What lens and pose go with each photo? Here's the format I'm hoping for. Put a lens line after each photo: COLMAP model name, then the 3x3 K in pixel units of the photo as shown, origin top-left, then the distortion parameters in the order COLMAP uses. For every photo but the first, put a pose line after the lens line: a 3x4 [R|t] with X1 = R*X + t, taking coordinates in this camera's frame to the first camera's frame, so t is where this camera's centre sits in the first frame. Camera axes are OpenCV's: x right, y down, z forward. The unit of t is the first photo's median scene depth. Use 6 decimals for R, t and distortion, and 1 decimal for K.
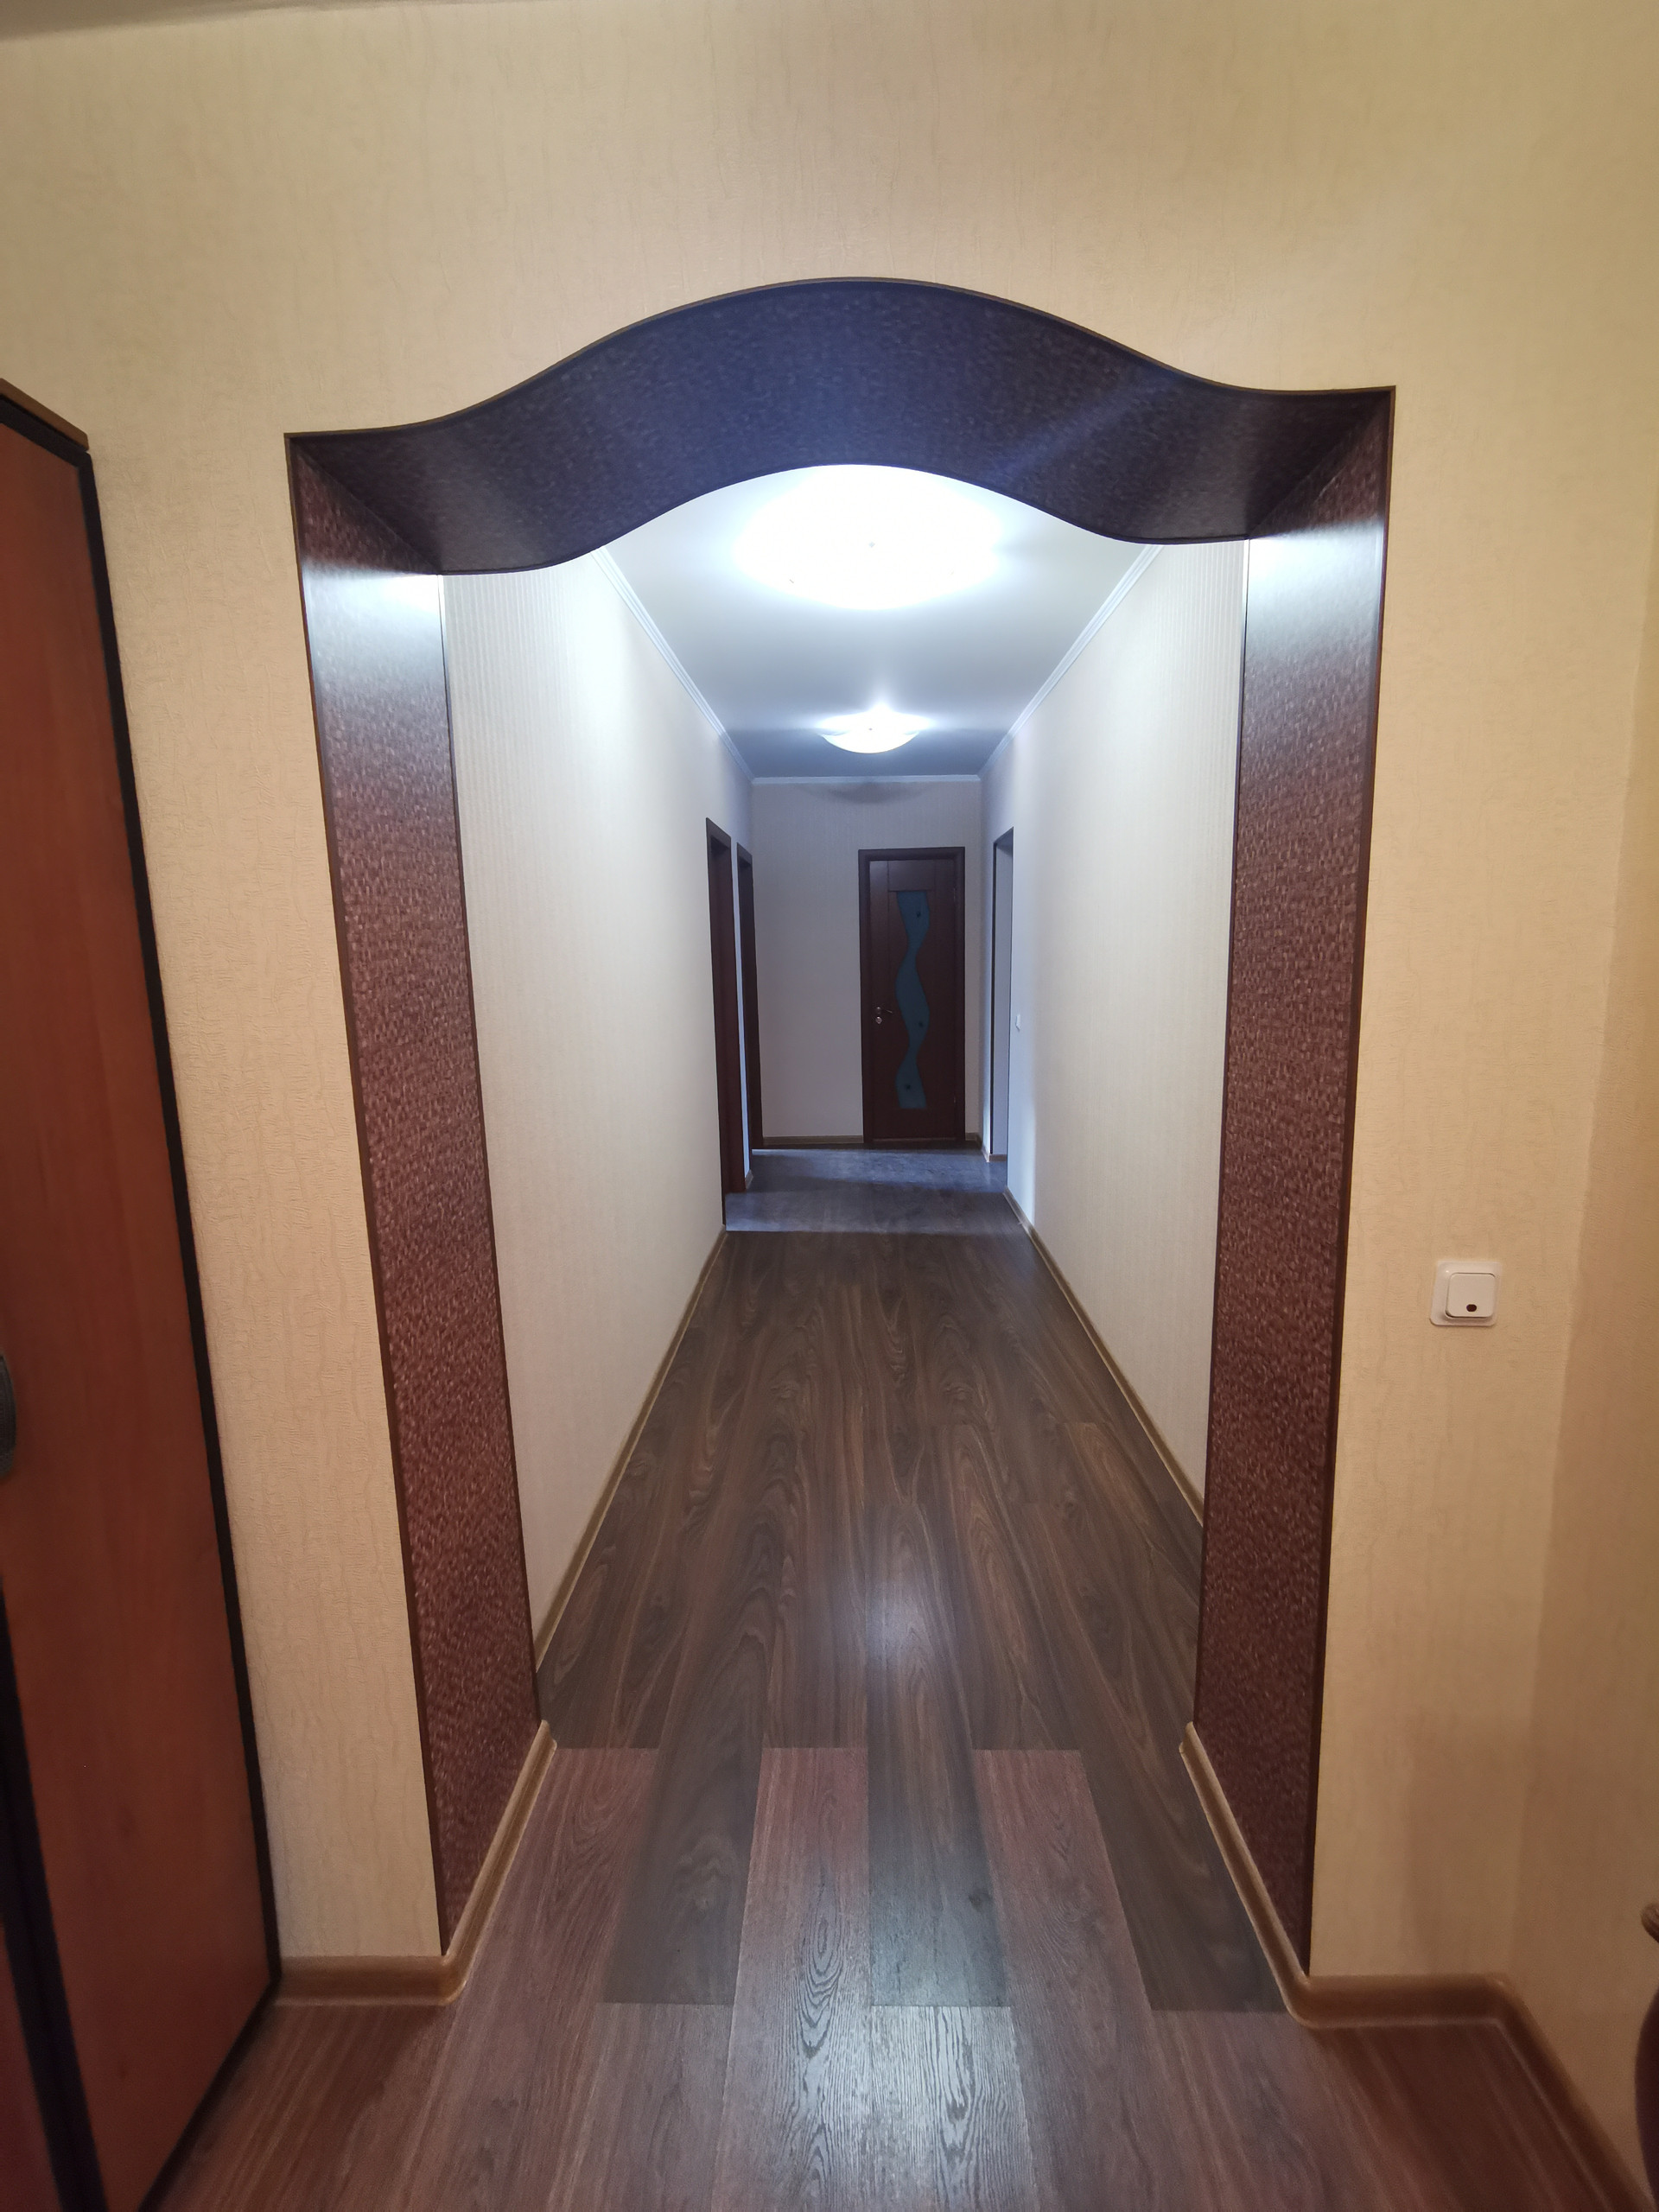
lens RADIAL K [[1017.0, 0, 824.7], [0, 1017.0, 1119.8], [0, 0, 1]] dist [-0.002438, 0.008510]
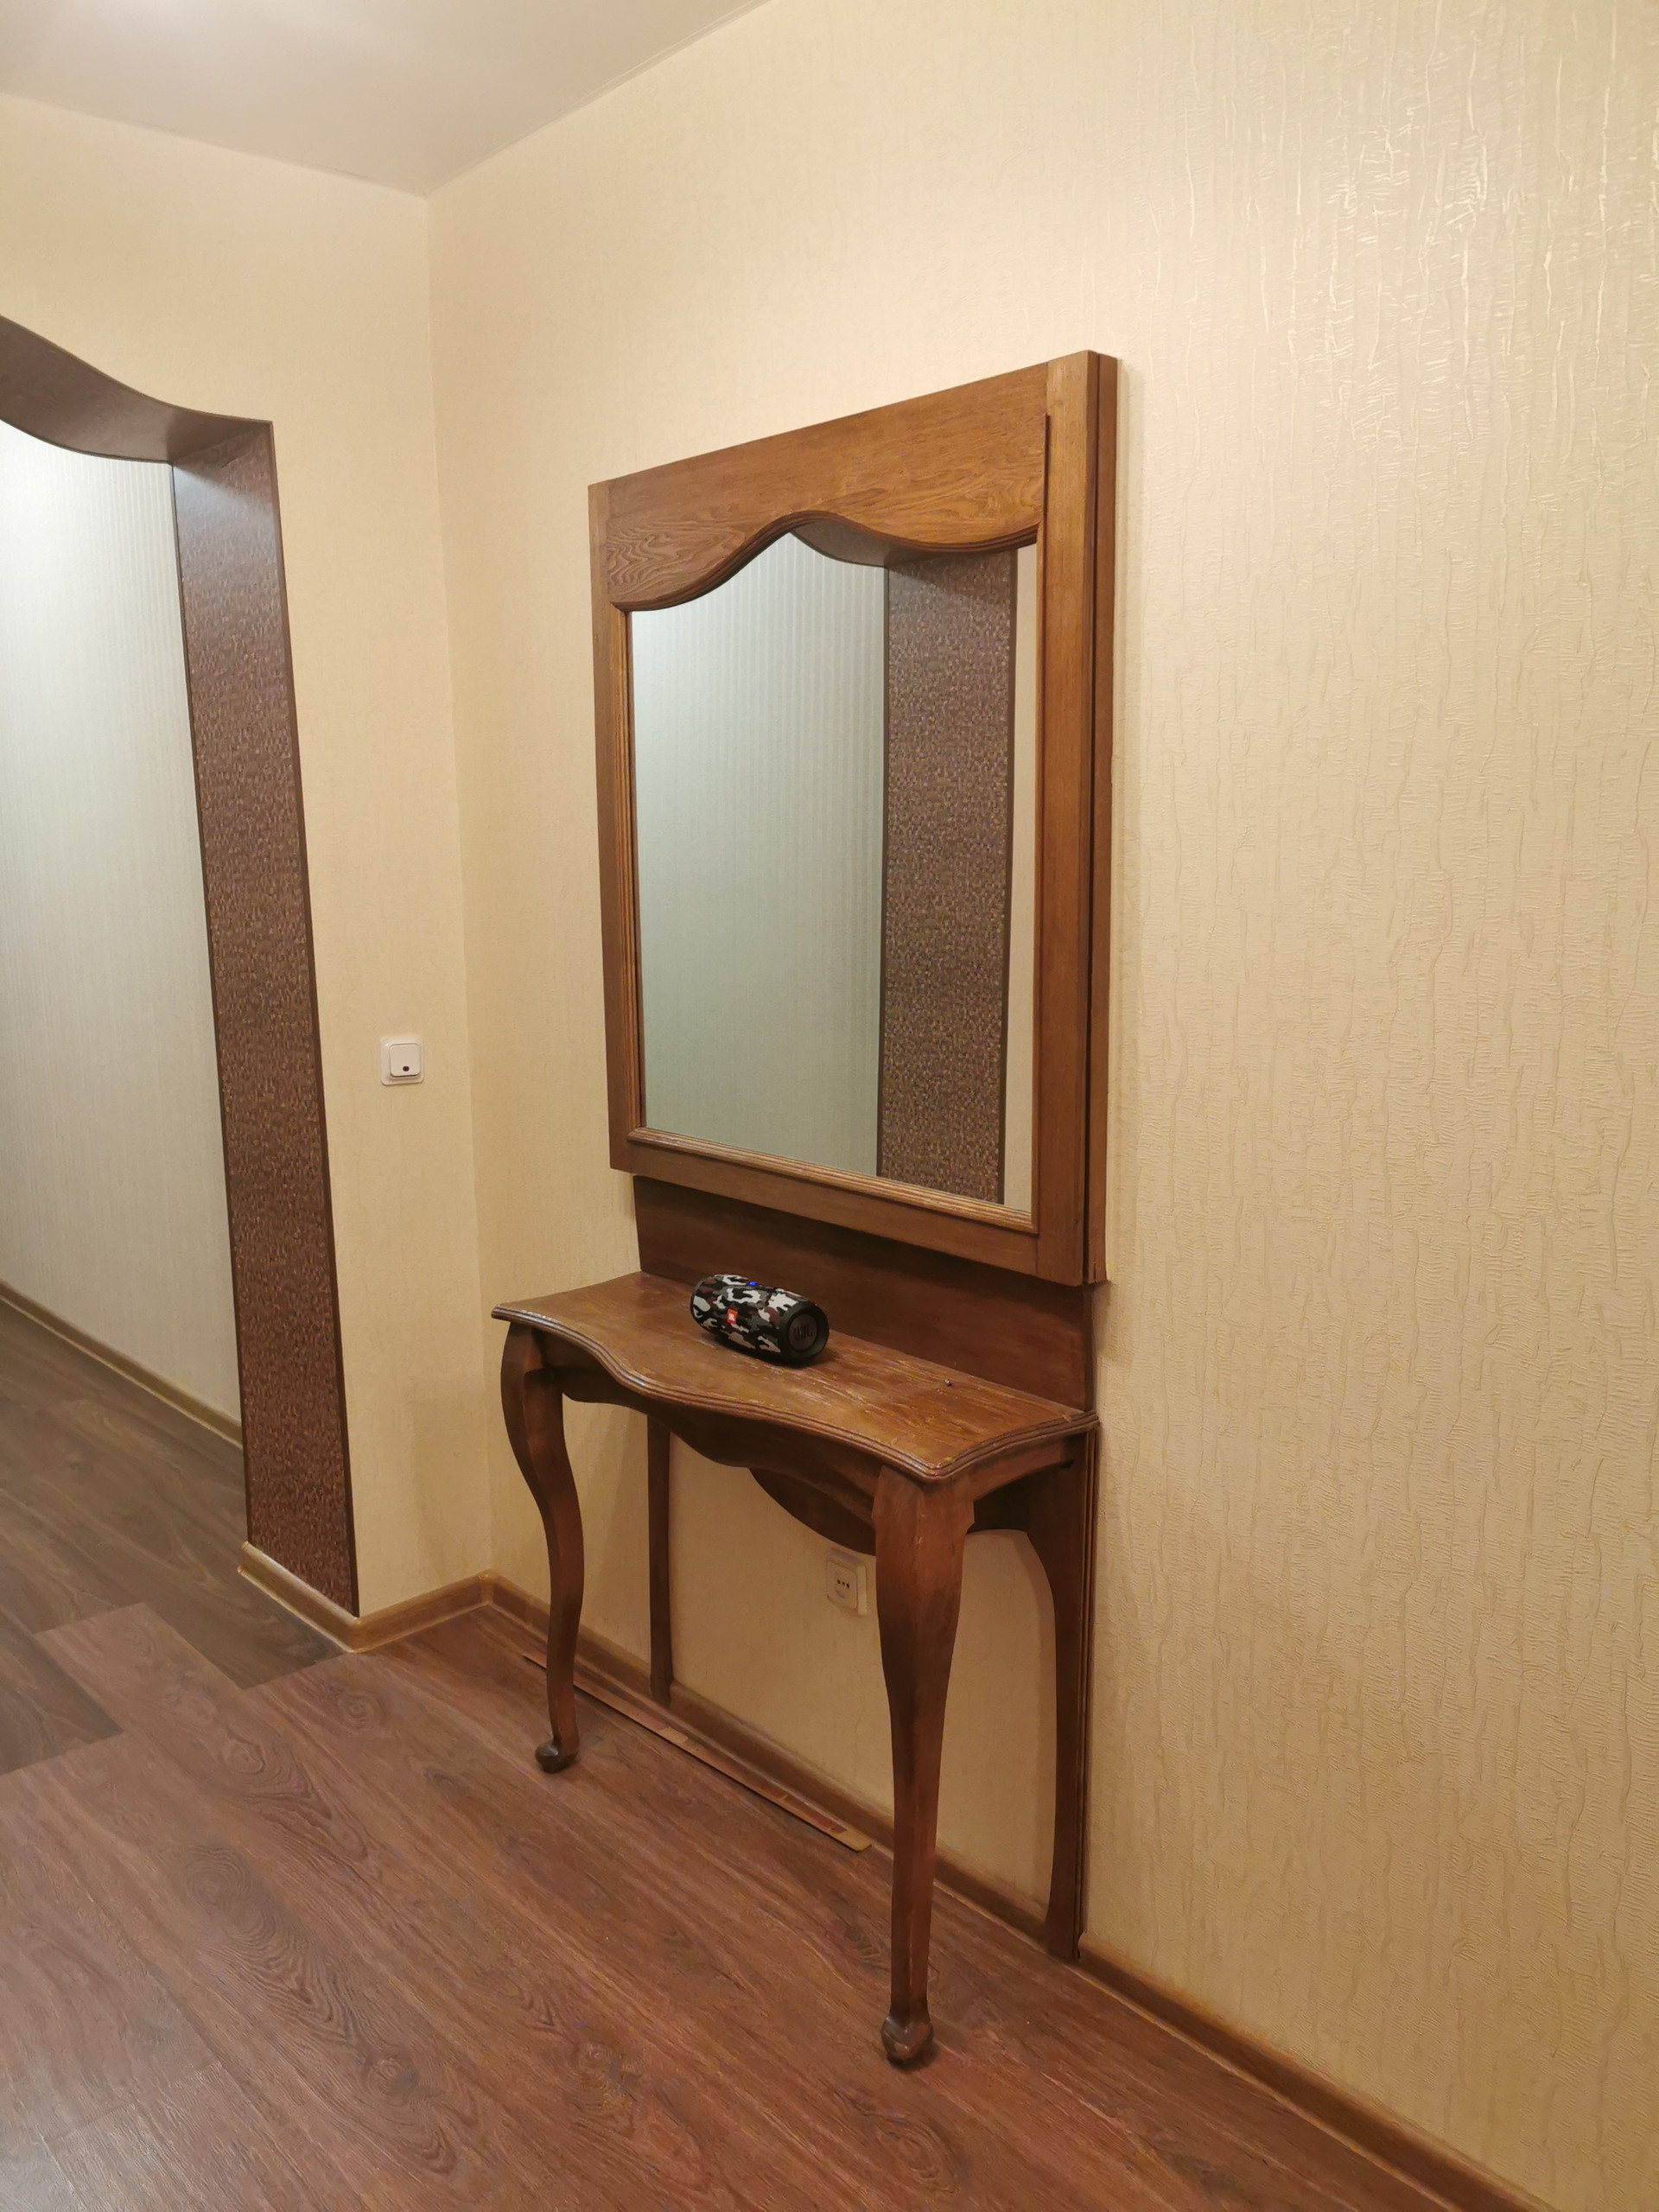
lens RADIAL K [[1738.4, 0, 821.3], [0, 1738.4, 1115.4], [0, 0, 1]] dist [0.032164, -0.005727]
pose [[0.732928, -0.099632, 0.672971, -0.510213], [0.112067, 0.993386, 0.025017, 0.224162], [-0.671012, 0.057082, 0.739246, -1.037297]]
